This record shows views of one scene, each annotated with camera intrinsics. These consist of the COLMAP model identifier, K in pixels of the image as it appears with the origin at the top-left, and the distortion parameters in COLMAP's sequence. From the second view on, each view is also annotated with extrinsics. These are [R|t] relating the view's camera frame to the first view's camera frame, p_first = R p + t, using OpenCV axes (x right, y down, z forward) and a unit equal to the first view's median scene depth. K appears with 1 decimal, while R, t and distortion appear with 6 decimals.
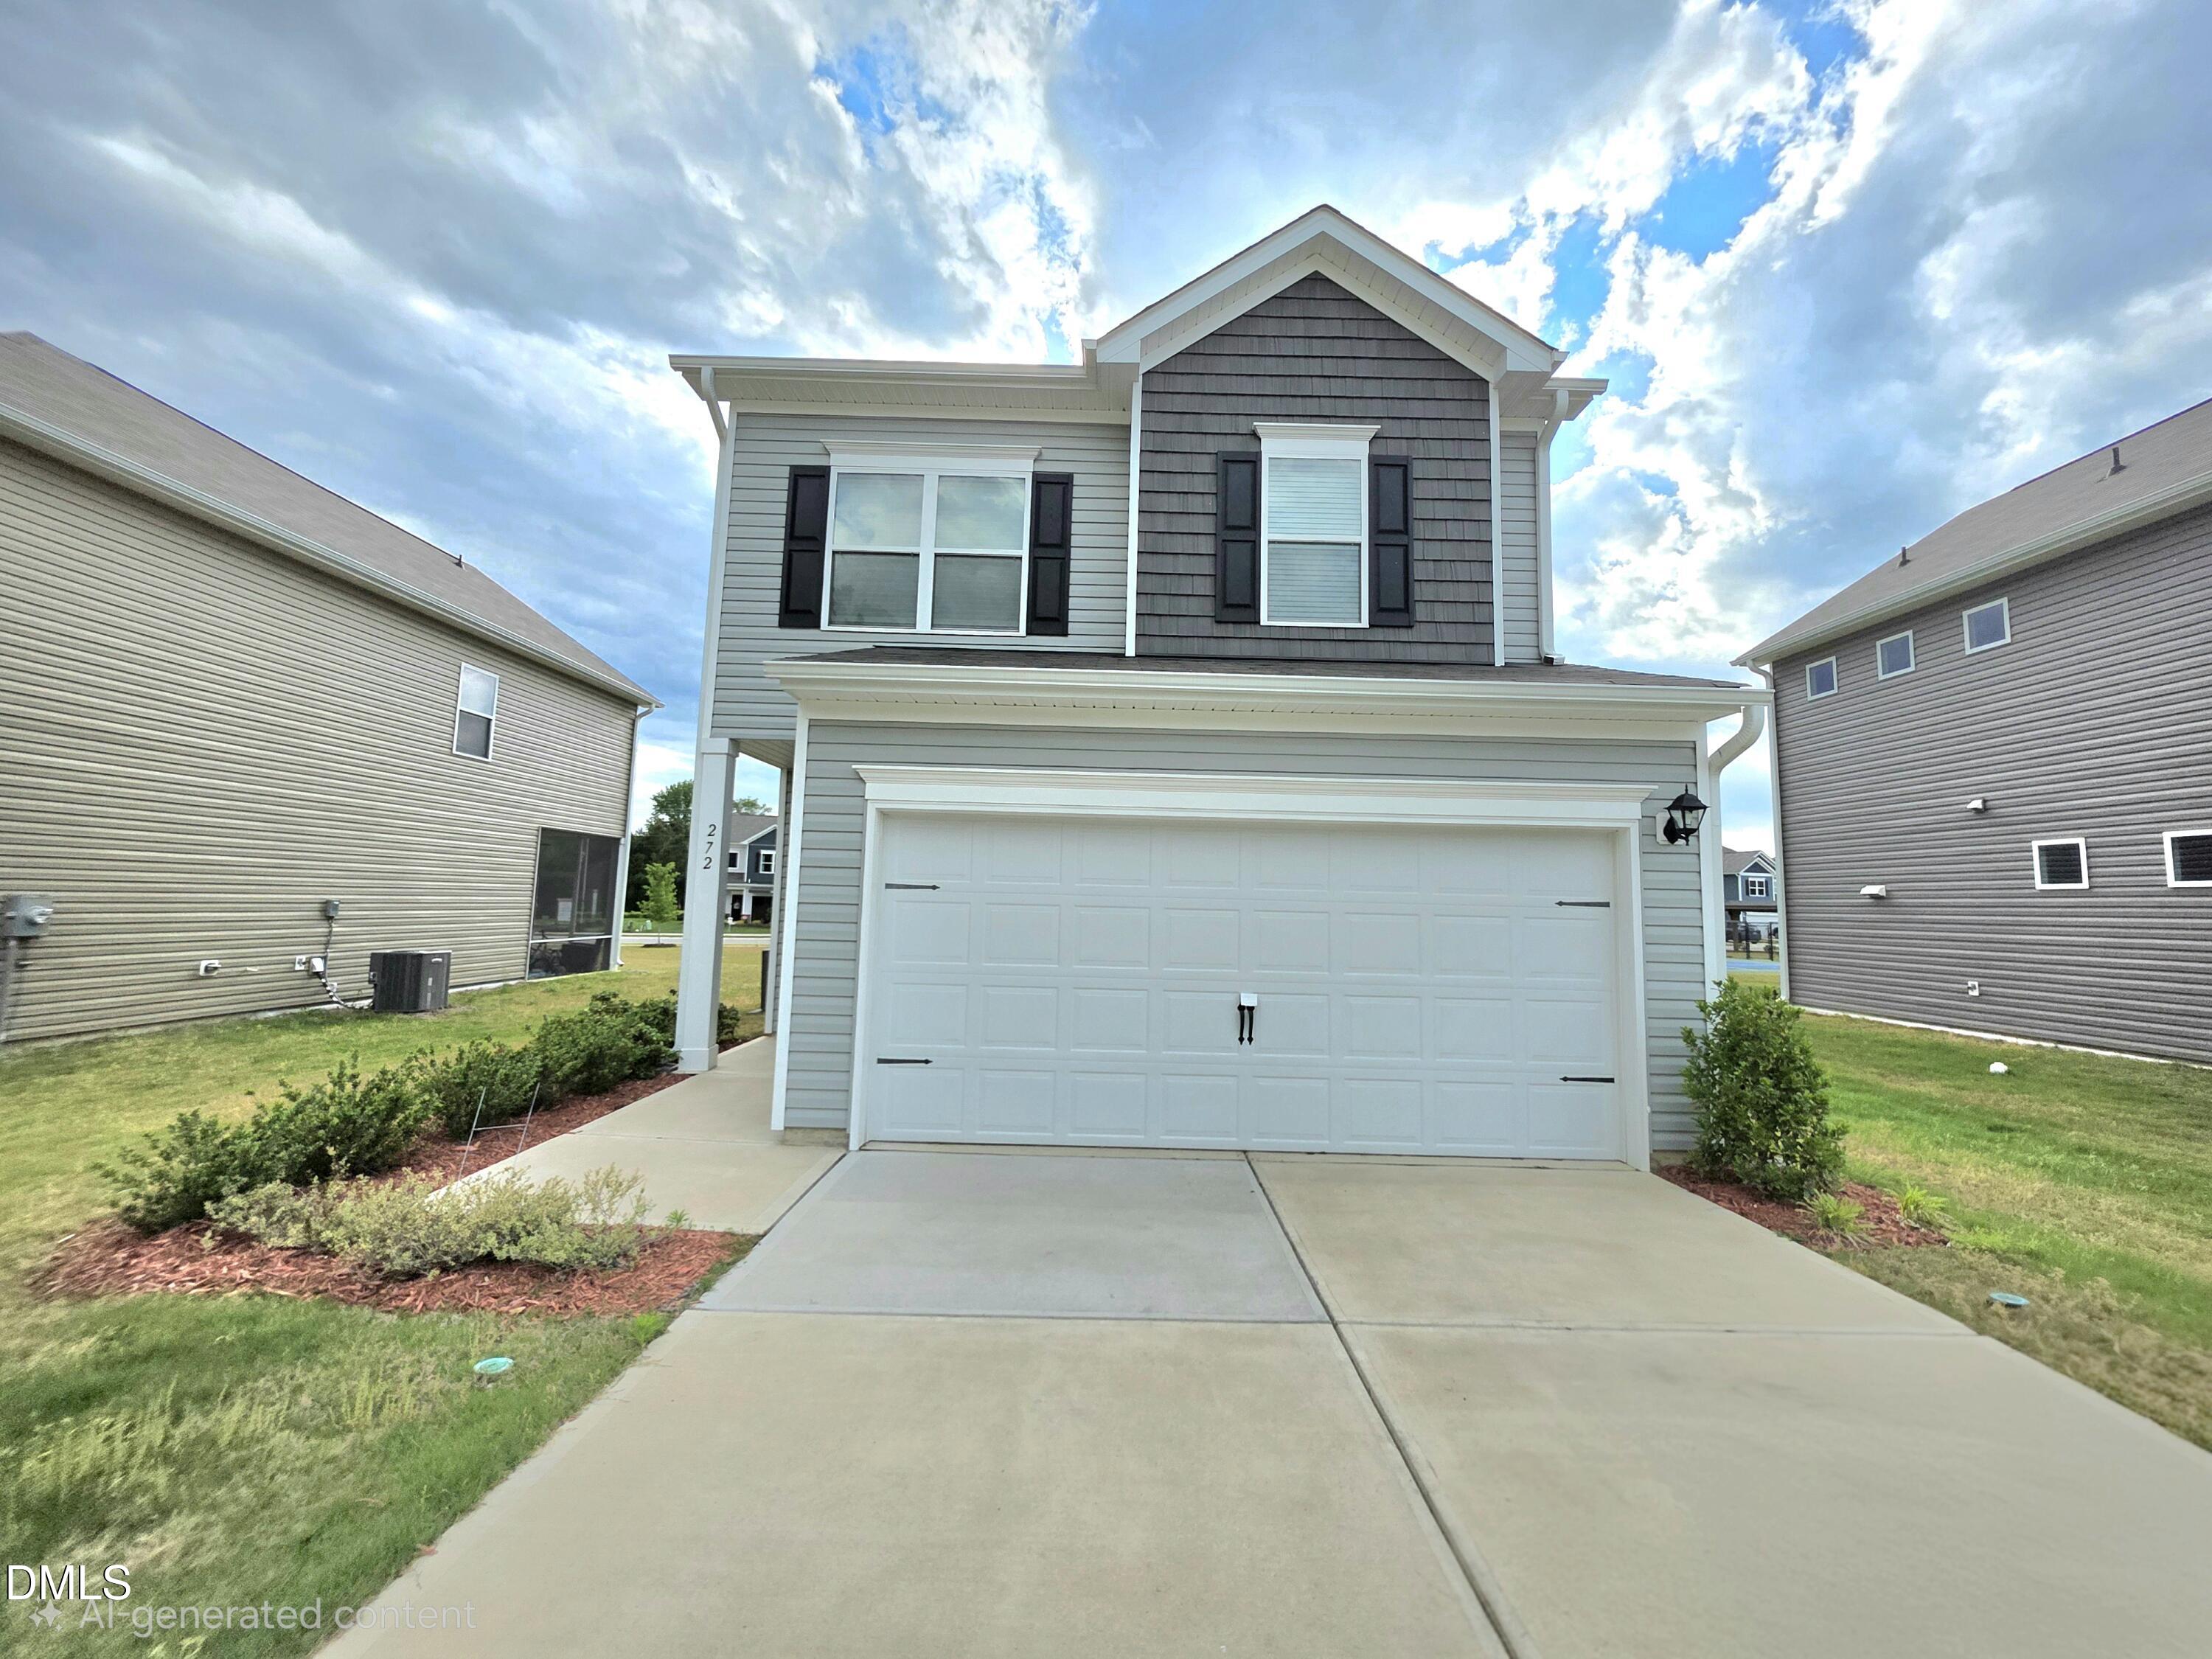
lens RADIAL K [[889.3, 0, 1110.0], [0, 889.3, 815.7], [0, 0, 1]] dist [0.003856, -0.002466]
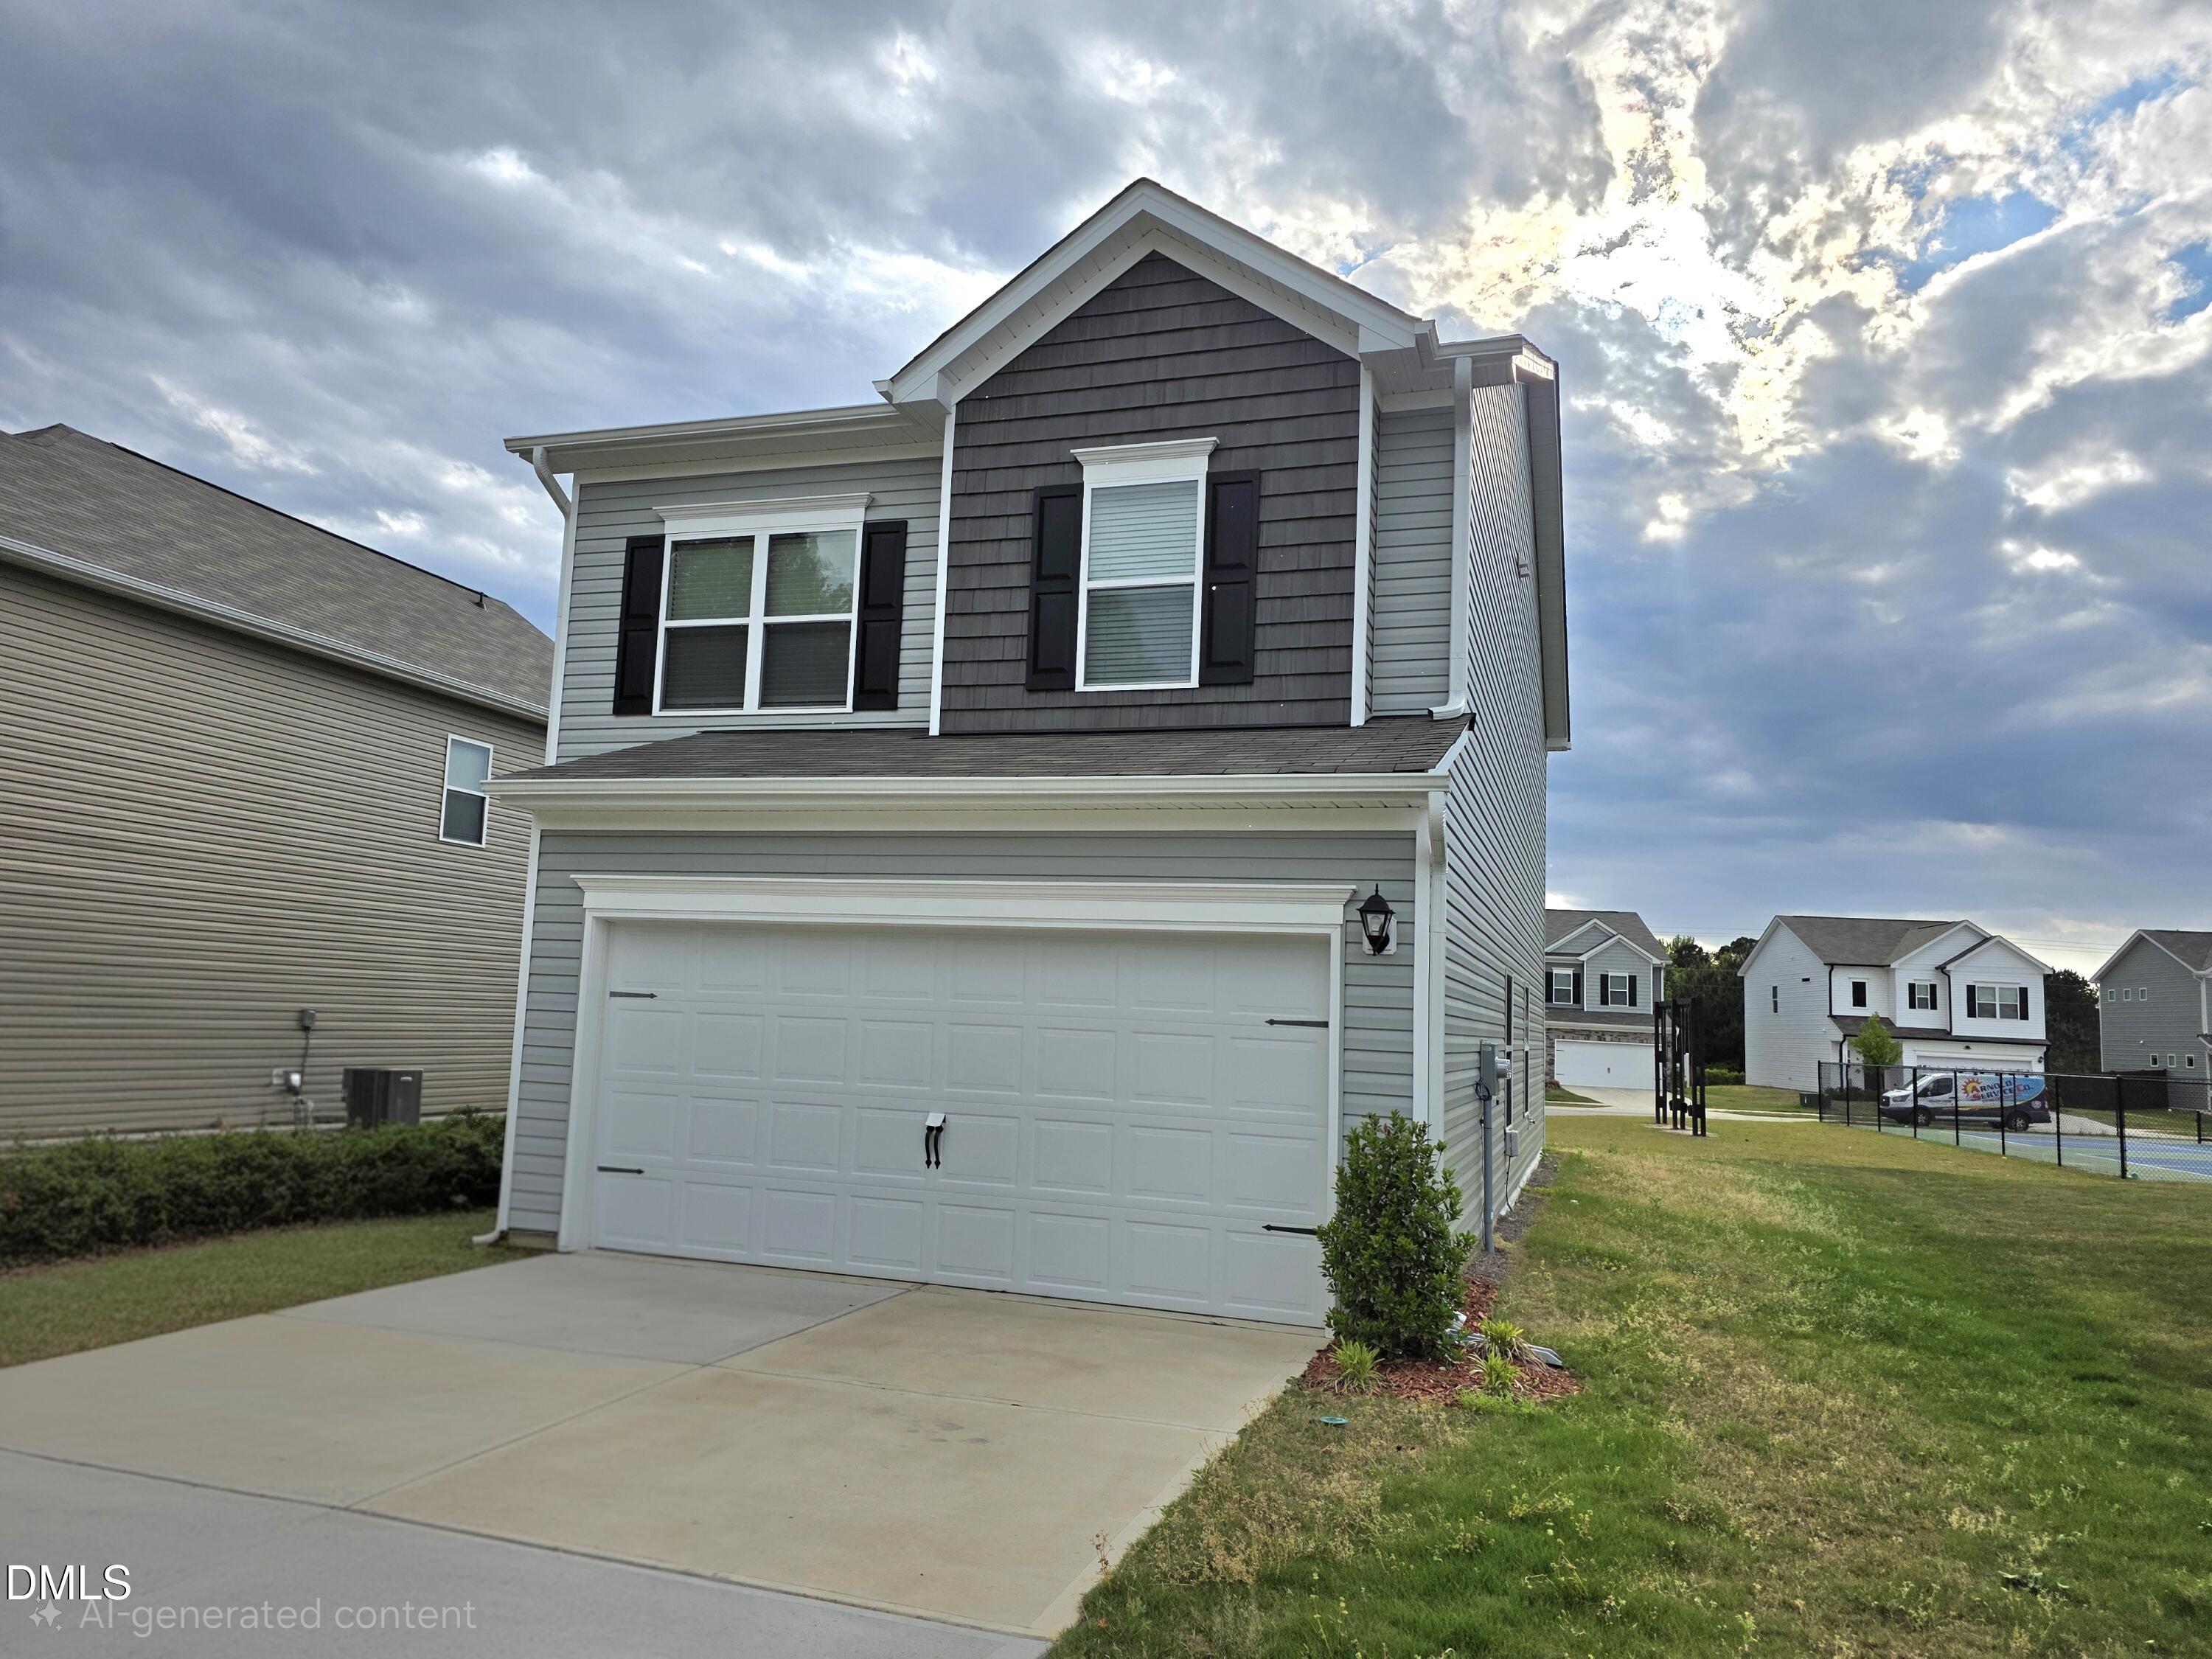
lens RADIAL K [[1654.7, 0, 1189.1], [0, 1654.7, 842.4], [0, 0, 1]] dist [0.113099, -0.101701]
pose [[0.938536, -0.019315, -0.344641, 0.794636], [0.010975, 0.999598, -0.026135, -0.027517], [0.345008, 0.020747, 0.938371, -0.430349]]
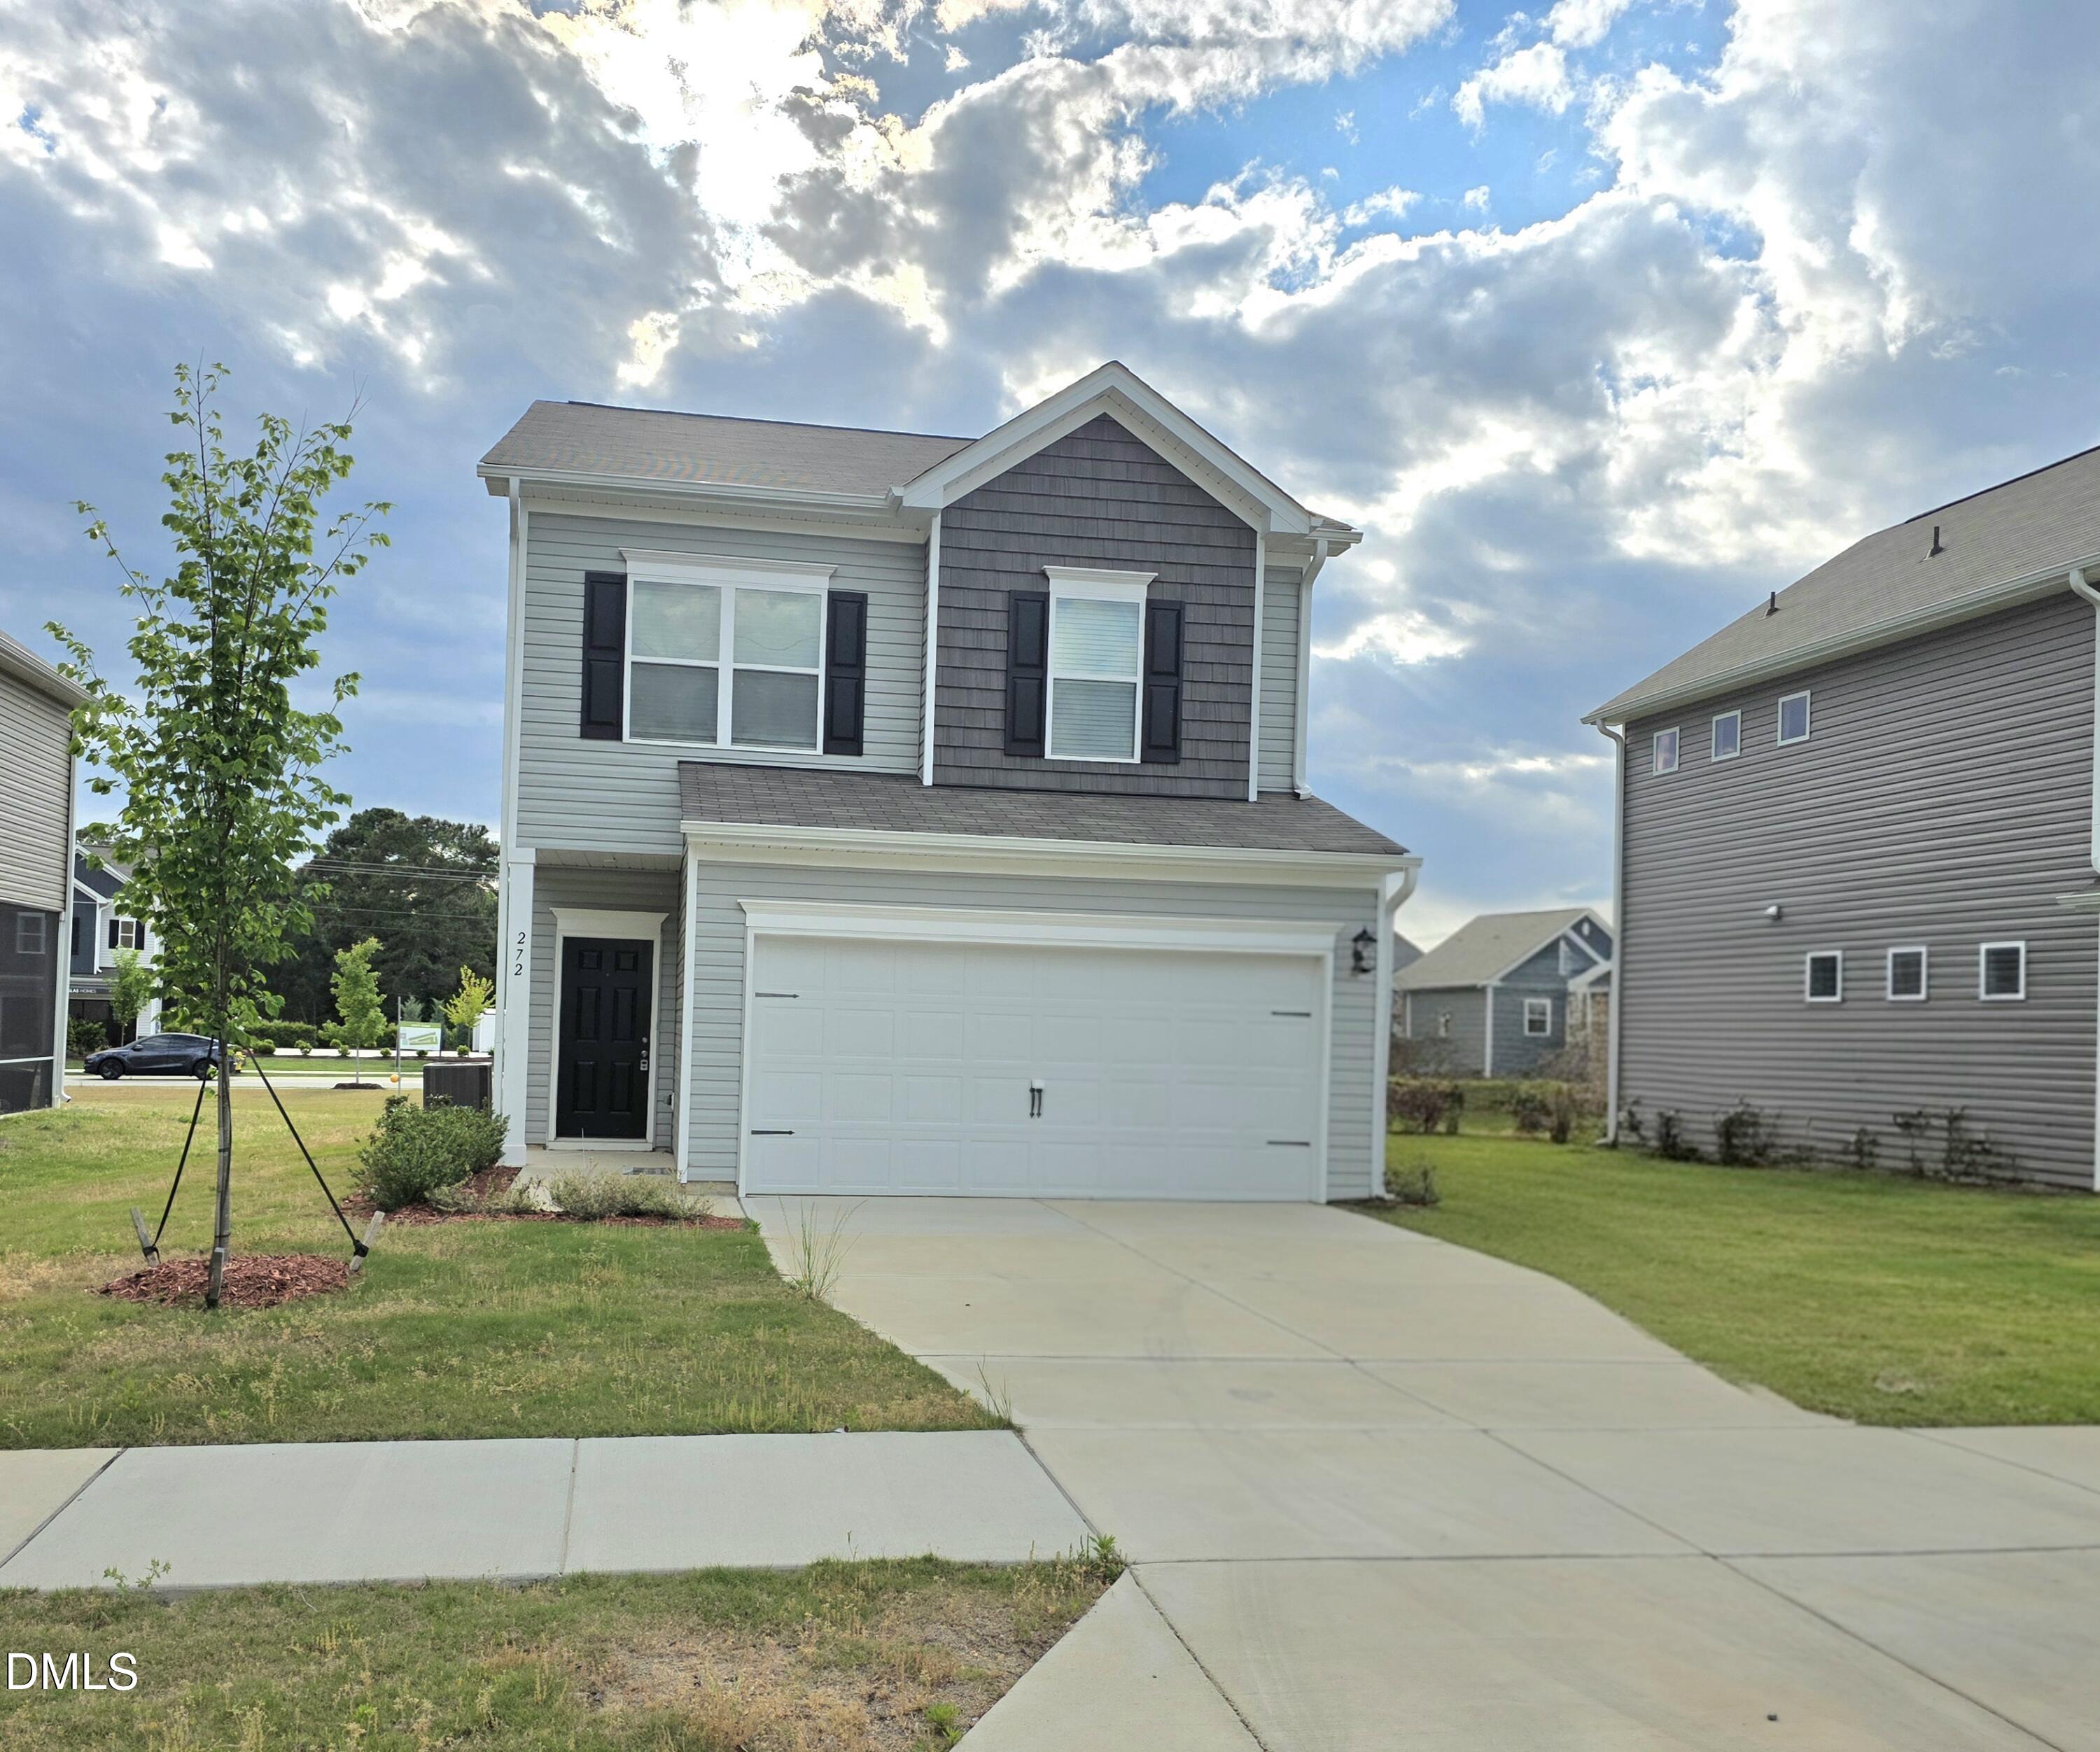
lens RADIAL K [[2067.6, 0, 1057.1], [0, 2067.6, 998.2], [0, 0, 1]] dist [0.138801, 0.313884]
pose [[0.976759, 0.008626, 0.214167, -0.351955], [-0.029312, 0.995178, 0.093601, -0.156359], [-0.212327, -0.097704, 0.972302, -1.480549]]
